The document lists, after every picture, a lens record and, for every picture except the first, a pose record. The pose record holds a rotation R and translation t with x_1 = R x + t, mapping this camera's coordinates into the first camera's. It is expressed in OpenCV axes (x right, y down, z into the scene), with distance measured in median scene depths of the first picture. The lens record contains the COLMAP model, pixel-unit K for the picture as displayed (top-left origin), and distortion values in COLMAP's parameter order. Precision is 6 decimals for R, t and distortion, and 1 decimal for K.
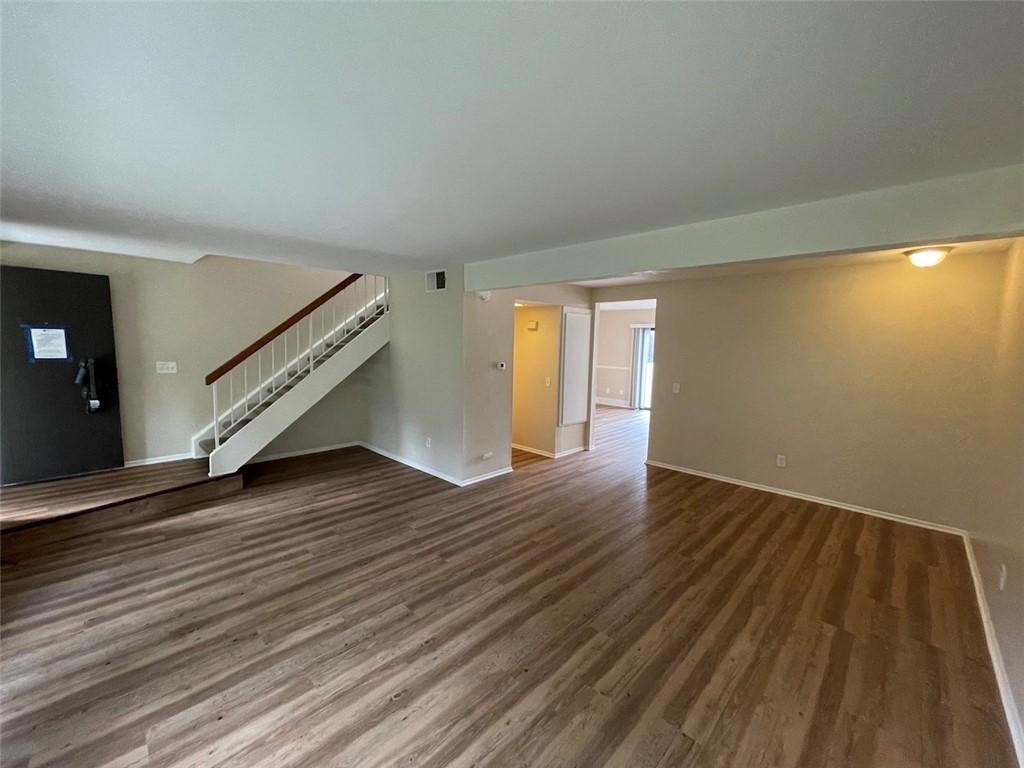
lens RADIAL K [[413.1, 0, 508.2], [0, 413.1, 383.4], [0, 0, 1]] dist [-0.003658, 0.000729]
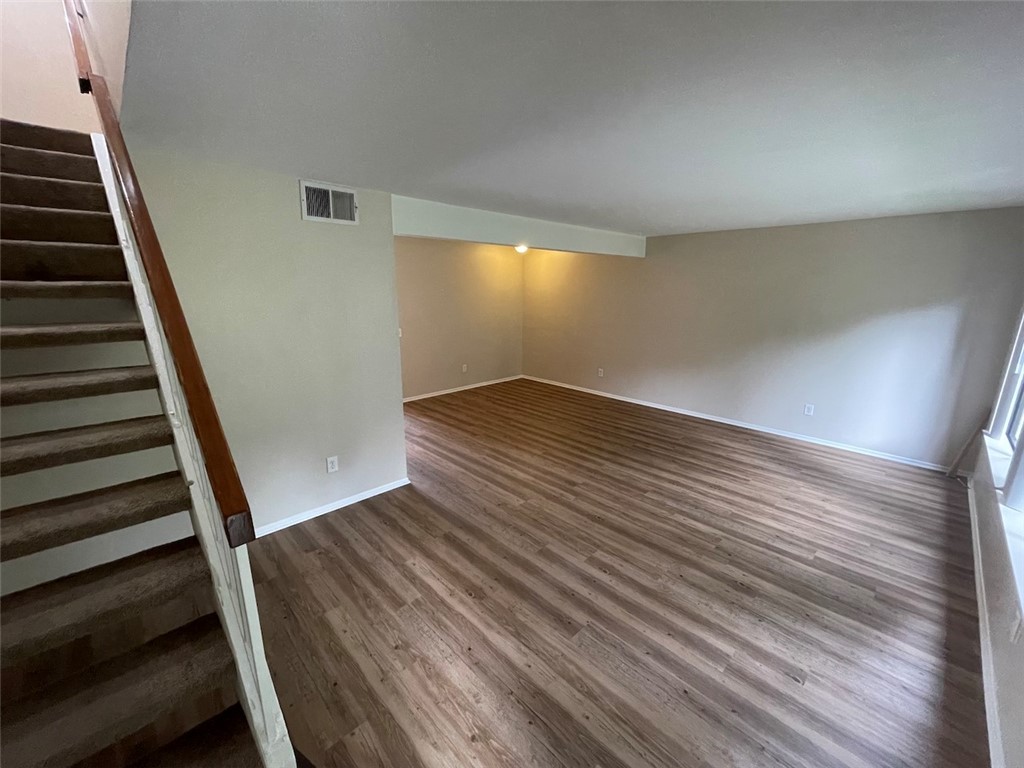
lens RADIAL K [[413.1, 0, 508.8], [0, 413.1, 385.2], [0, 0, 1]] dist [-0.003658, 0.000729]
pose [[0.036747, -0.253554, 0.966623, -1.350920], [0.097314, 0.963587, 0.249058, -0.191474], [-0.994575, 0.084914, 0.060084, 1.184087]]
